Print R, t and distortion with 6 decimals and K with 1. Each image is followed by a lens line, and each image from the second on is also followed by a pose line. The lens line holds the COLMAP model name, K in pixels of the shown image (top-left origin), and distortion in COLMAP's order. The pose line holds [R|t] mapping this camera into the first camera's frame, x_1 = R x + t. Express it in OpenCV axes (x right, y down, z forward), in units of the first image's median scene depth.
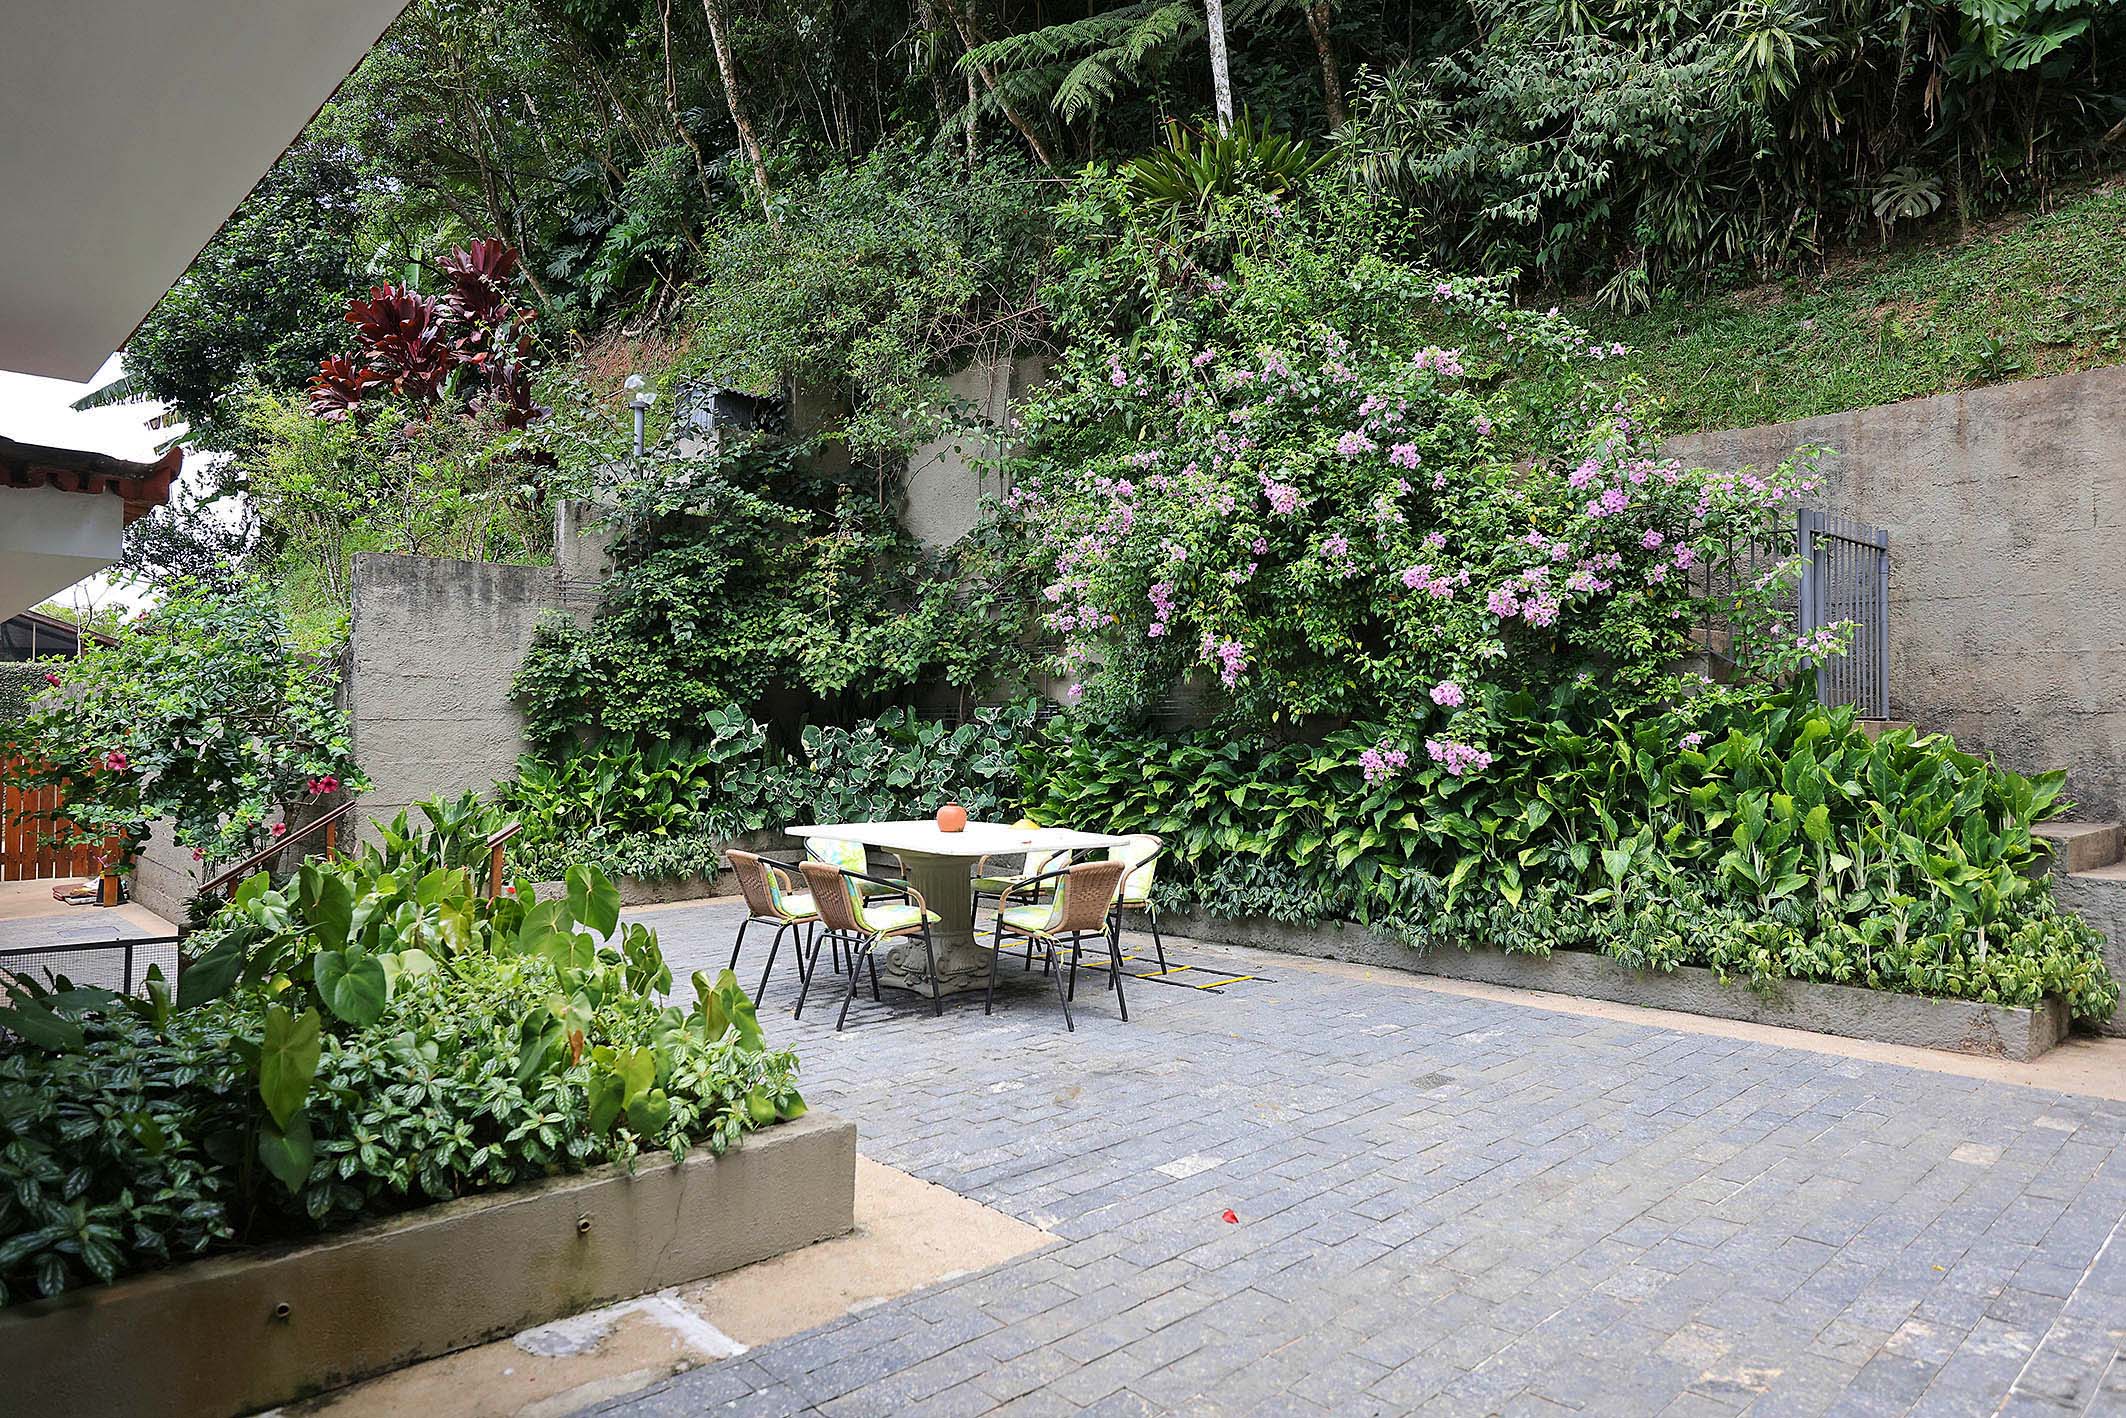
lens RADIAL K [[1315.6, 0, 1059.7], [0, 1315.6, 729.6], [0, 0, 1]] dist [0.000732, 0.000675]
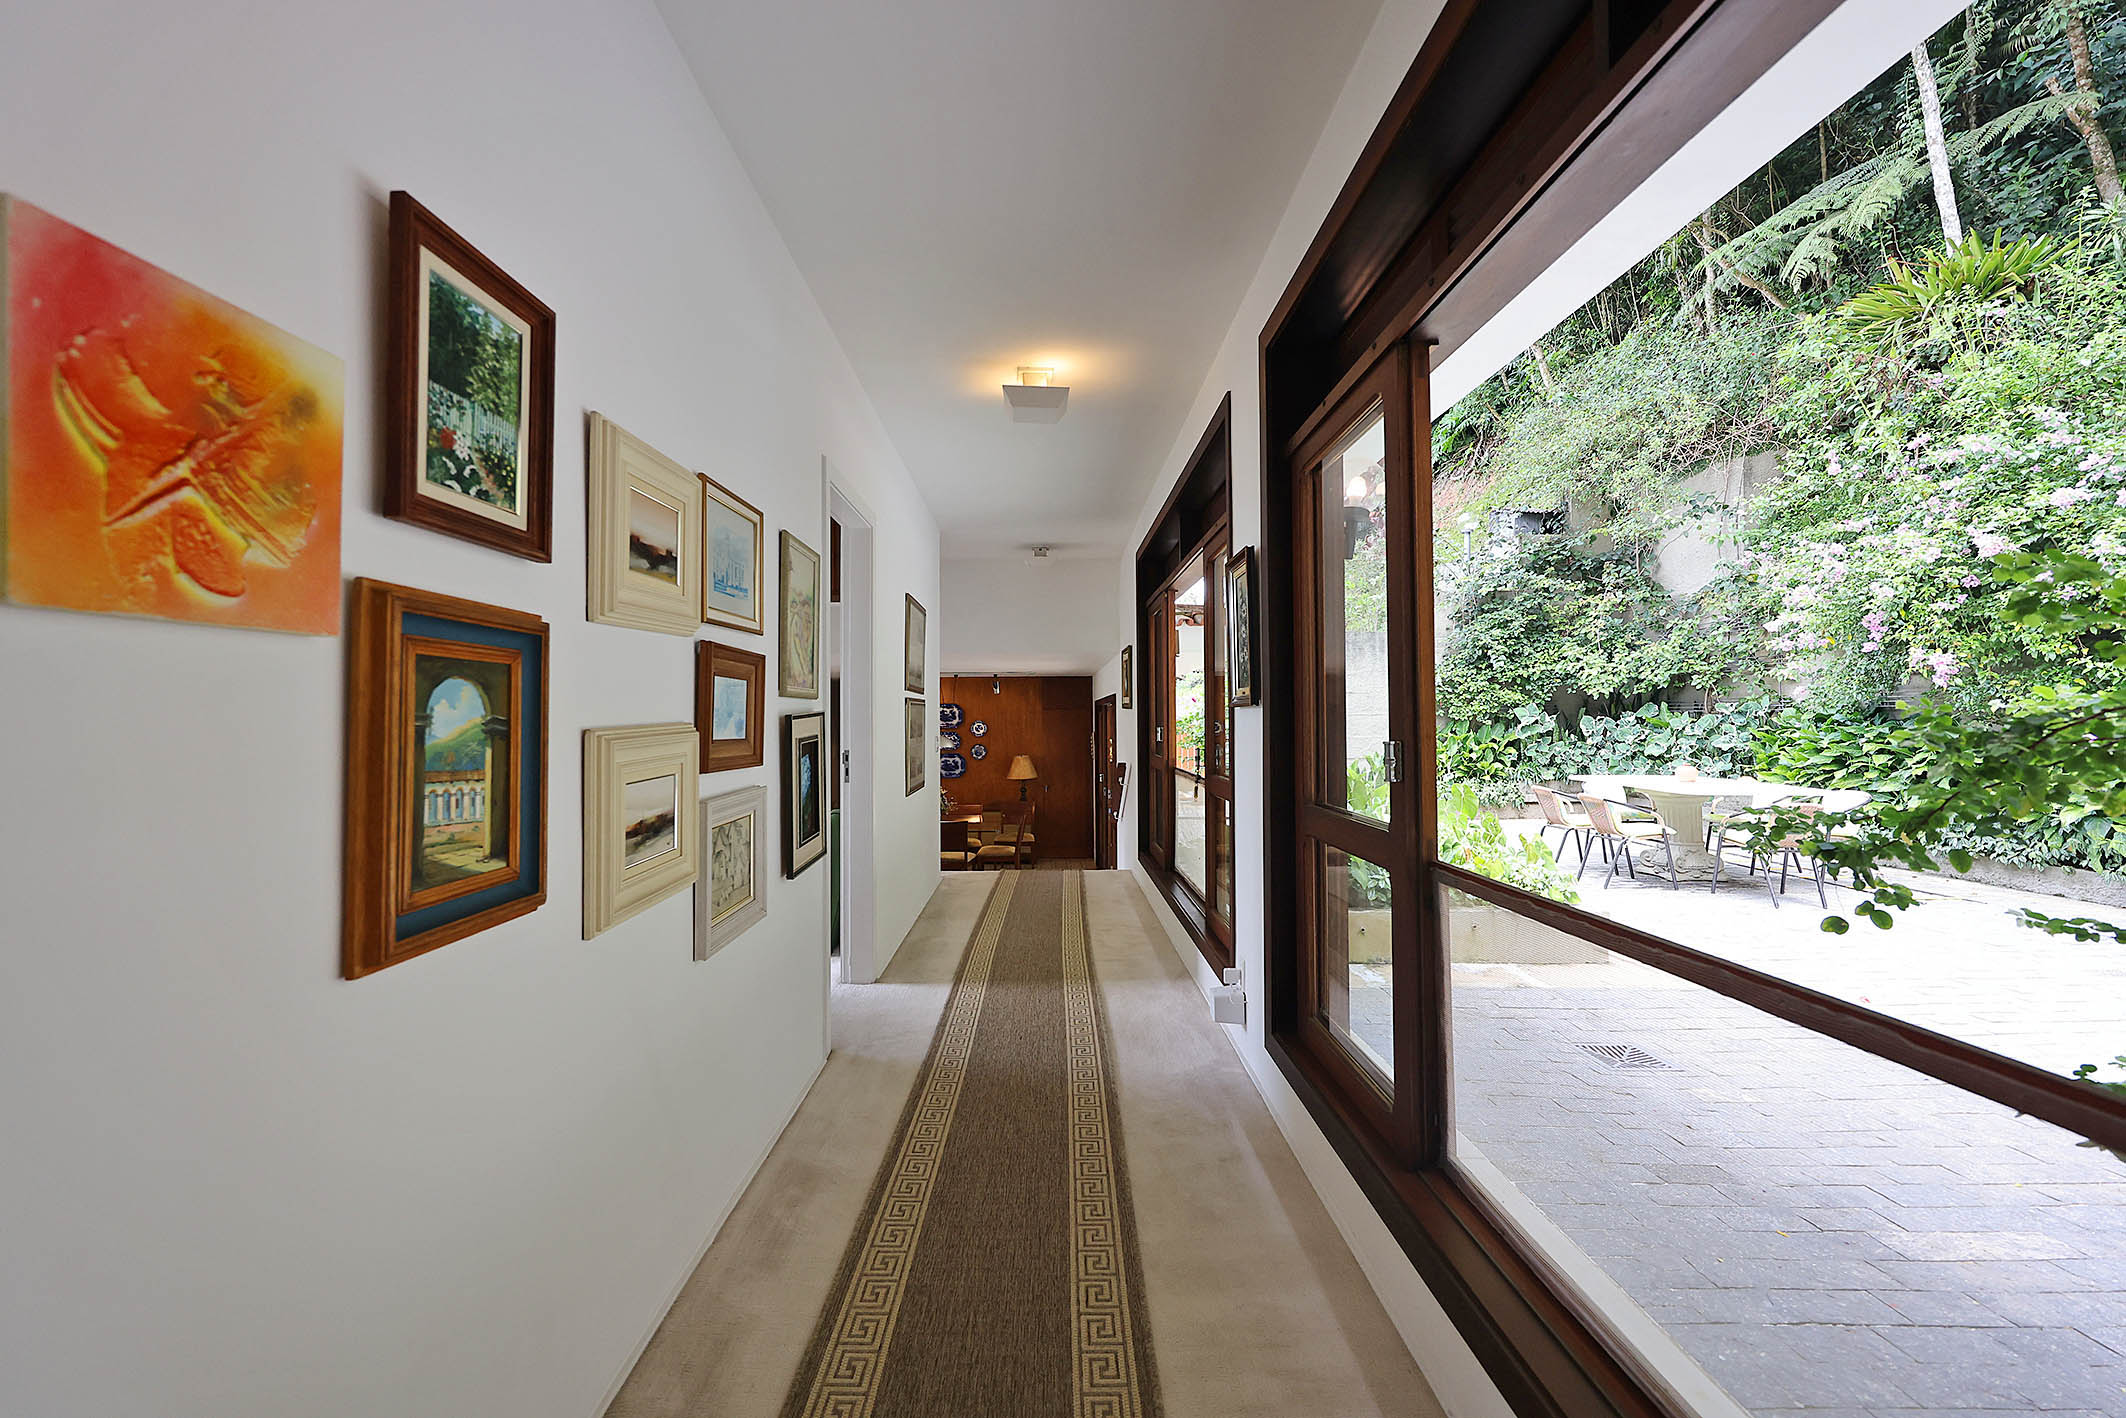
lens RADIAL K [[833.5, 0, 1055.0], [0, 833.5, 699.8], [0, 0, 1]] dist [0.000594, 0.000050]
pose [[0.725447, -0.021168, -0.687953, 0.042386], [0.006443, 0.999692, -0.023966, -0.002821], [0.688248, 0.012953, 0.725360, -0.192821]]
